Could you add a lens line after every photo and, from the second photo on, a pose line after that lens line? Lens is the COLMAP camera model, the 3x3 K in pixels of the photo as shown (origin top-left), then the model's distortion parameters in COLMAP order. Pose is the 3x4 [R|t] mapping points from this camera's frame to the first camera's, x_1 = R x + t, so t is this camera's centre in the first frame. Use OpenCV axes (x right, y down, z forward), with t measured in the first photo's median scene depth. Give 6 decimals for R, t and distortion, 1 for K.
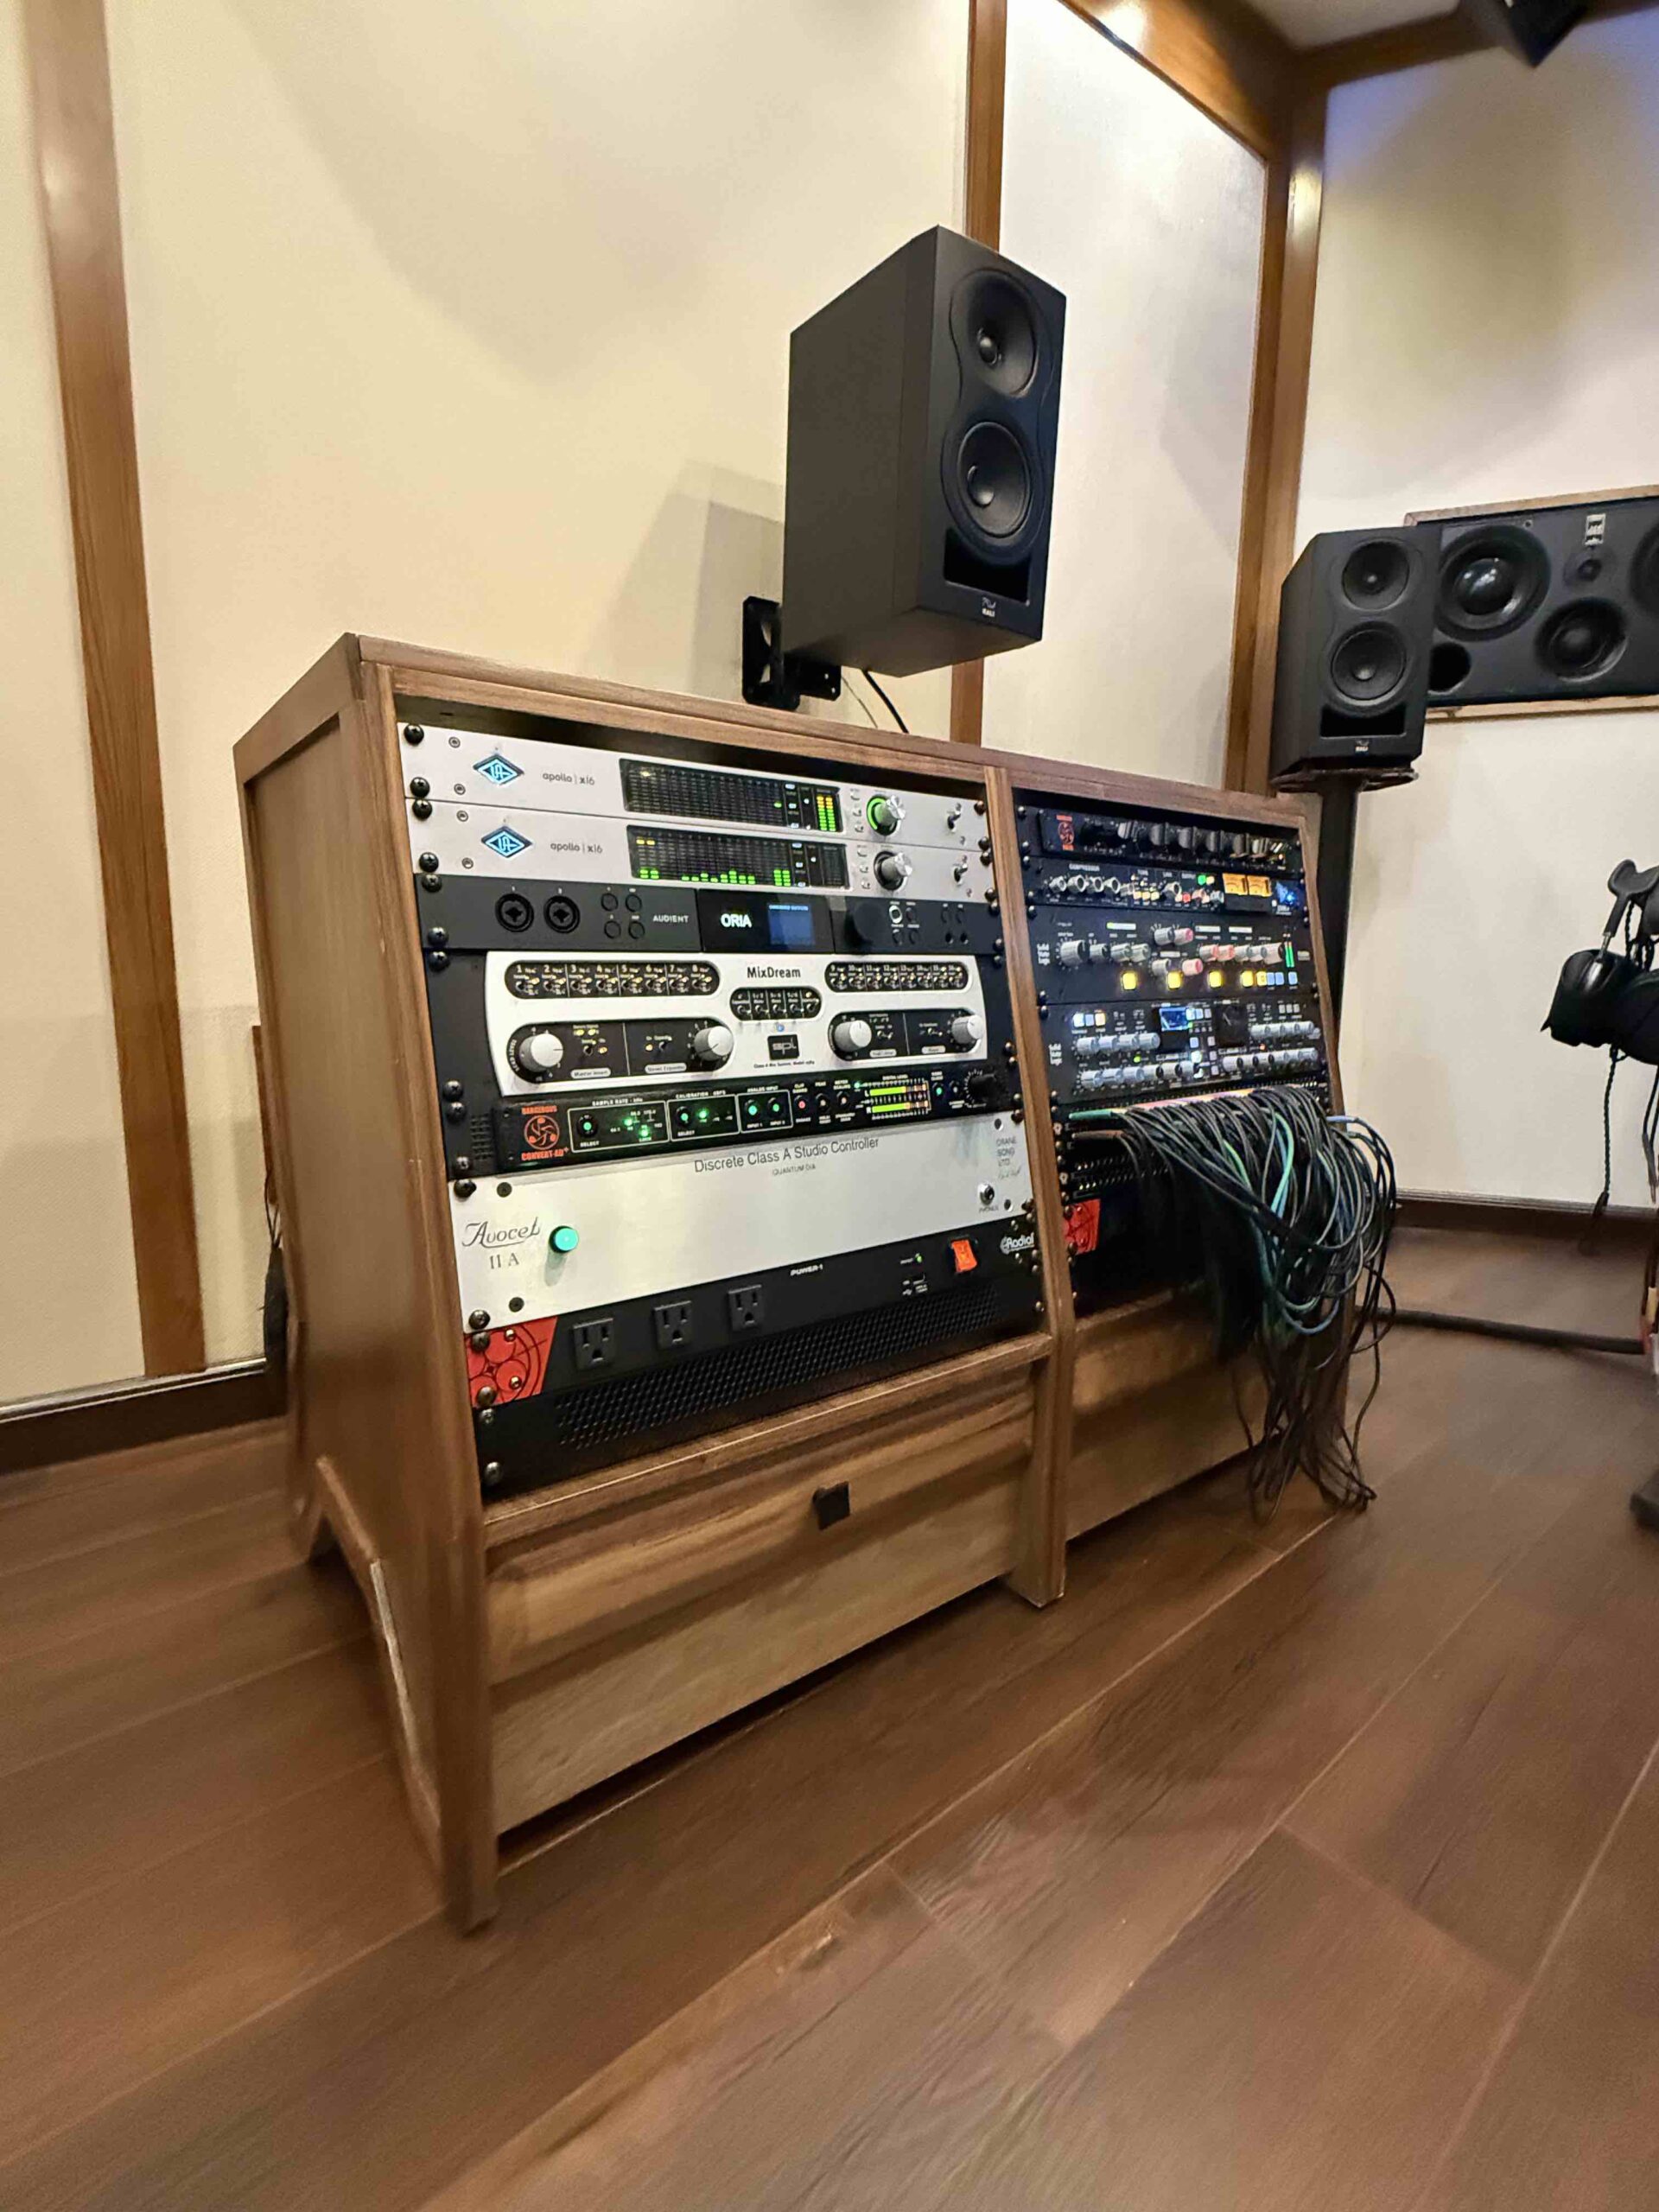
lens RADIAL K [[1034.0, 0, 829.5], [0, 1034.0, 1106.0], [0, 0, 1]] dist [-0.000906, -0.000207]
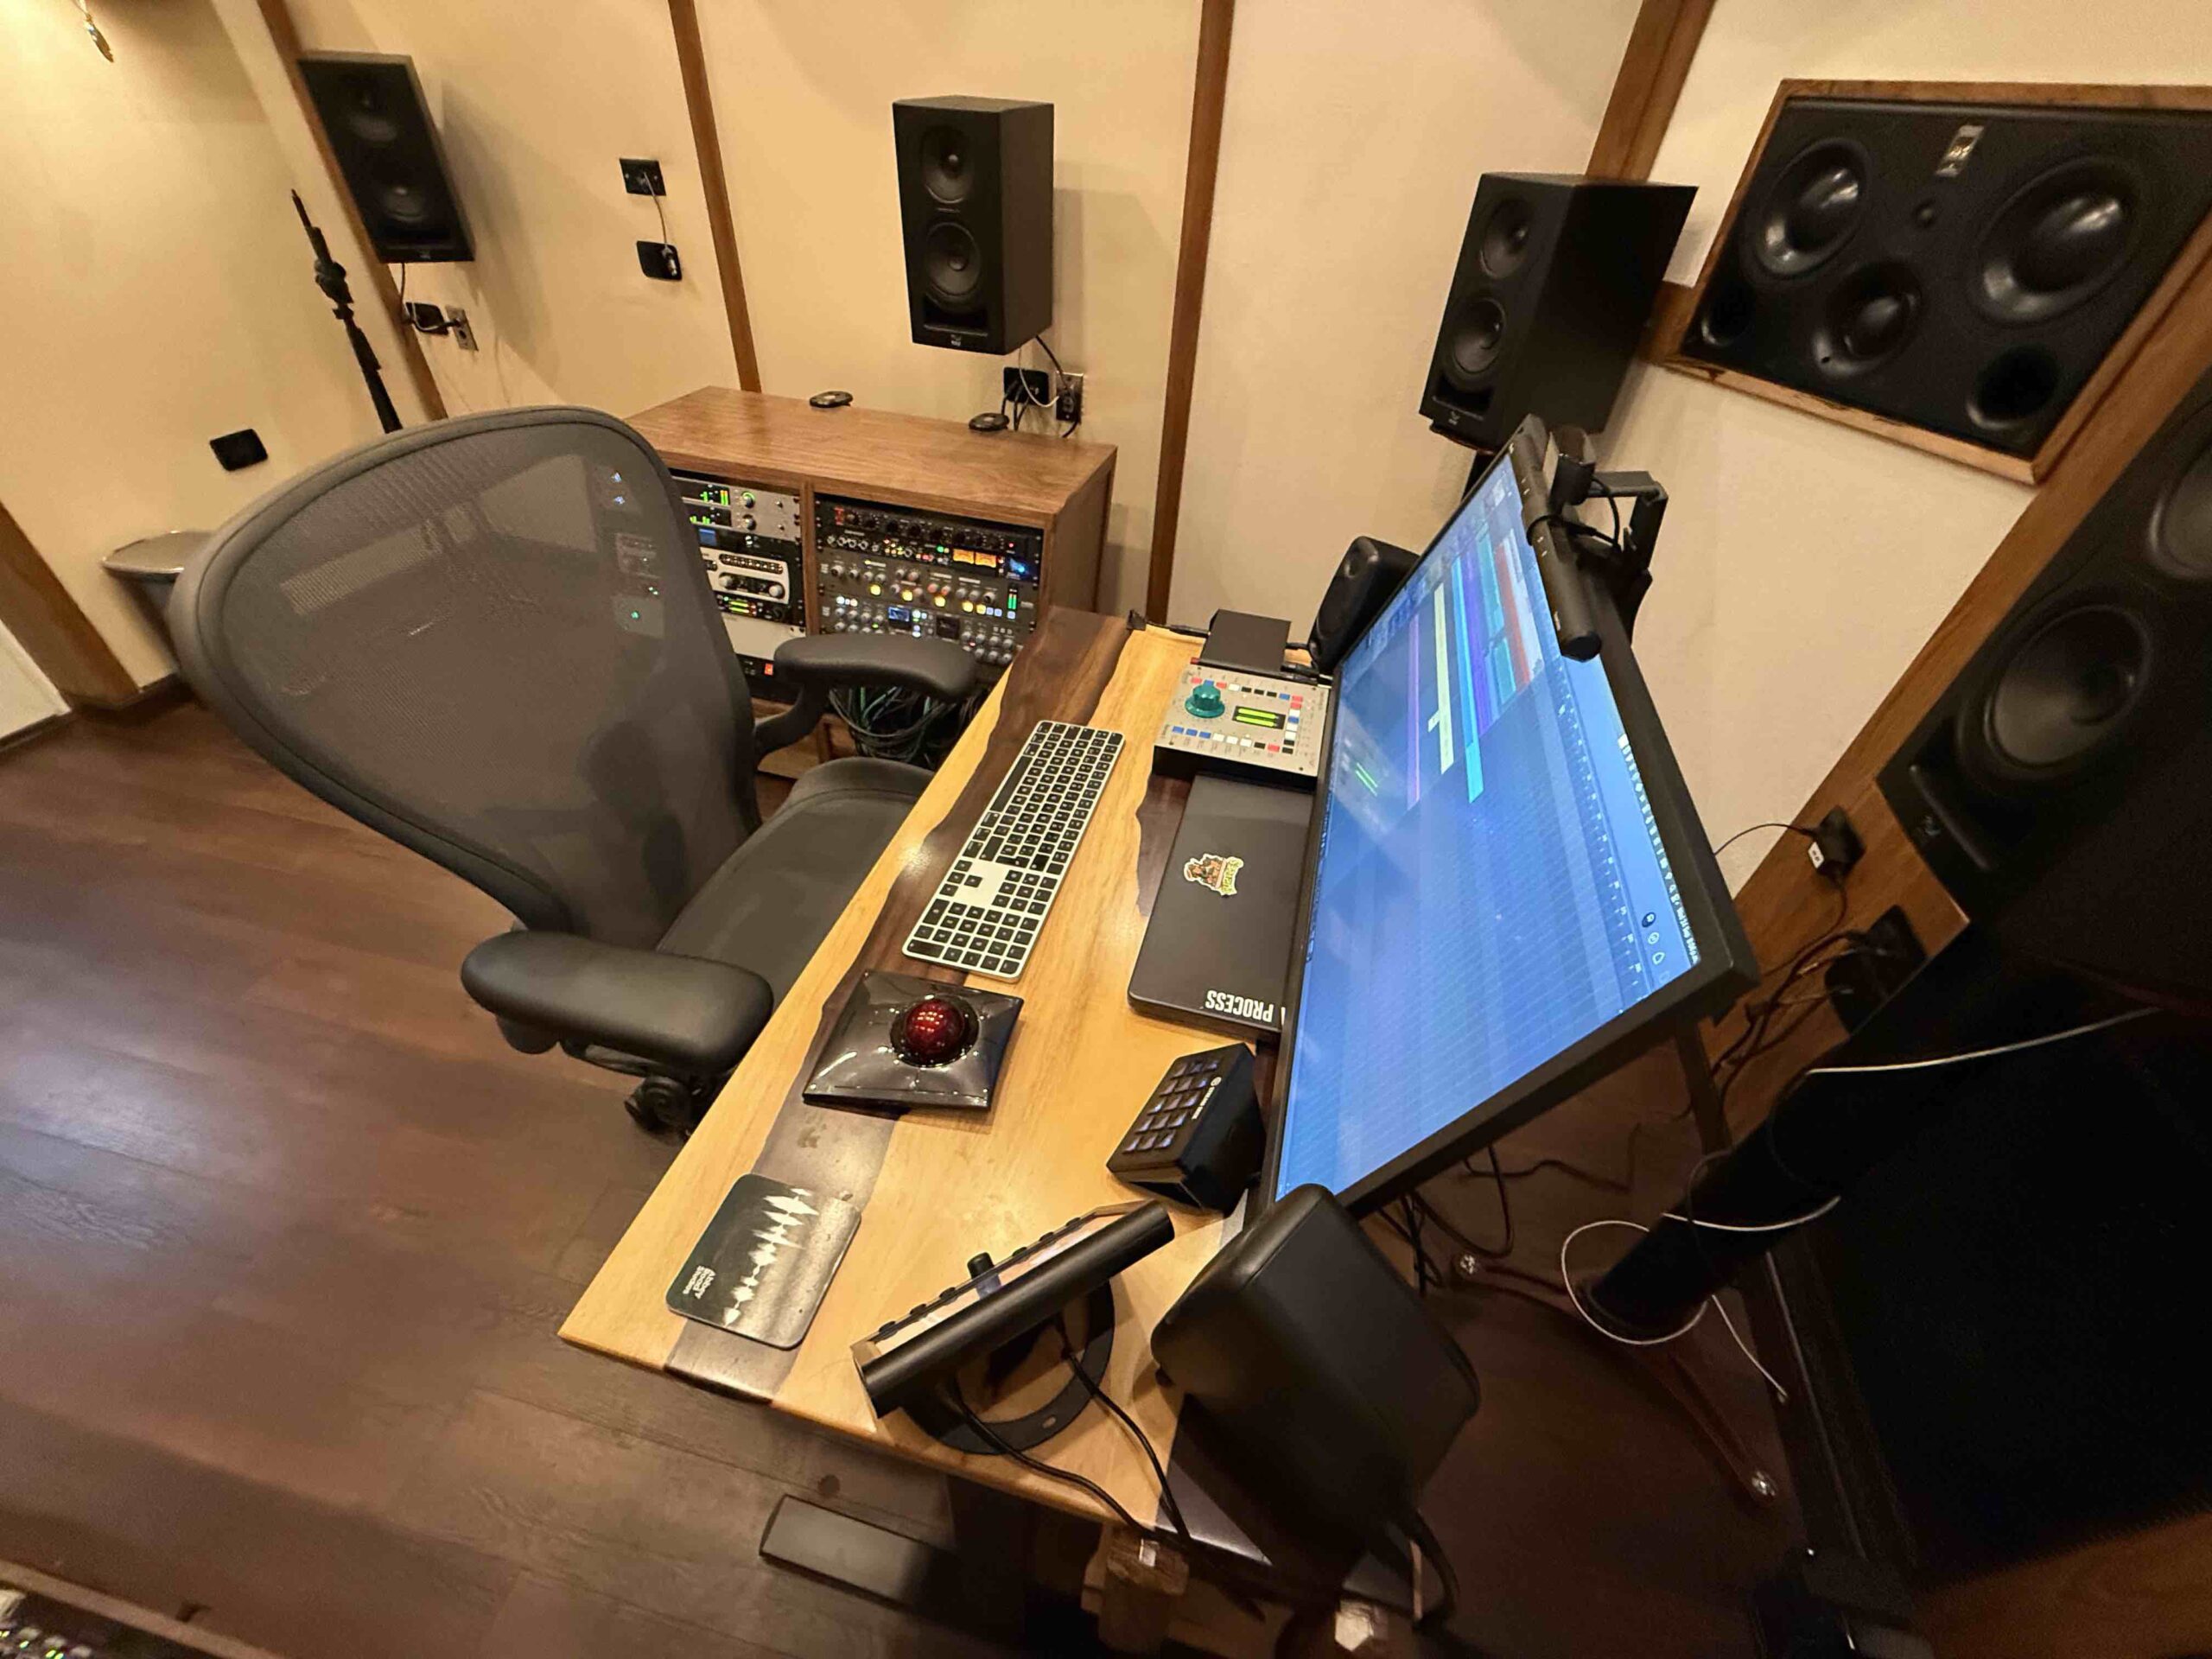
lens RADIAL K [[889.5, 0, 1106.0], [0, 889.5, 829.5], [0, 0, 1]] dist [-0.002024, 0.000273]
pose [[0.608503, 0.526697, -0.593561, 2.365518], [-0.173030, 0.818046, 0.548508, -0.987883], [0.774458, -0.231064, 0.588918, 0.193116]]
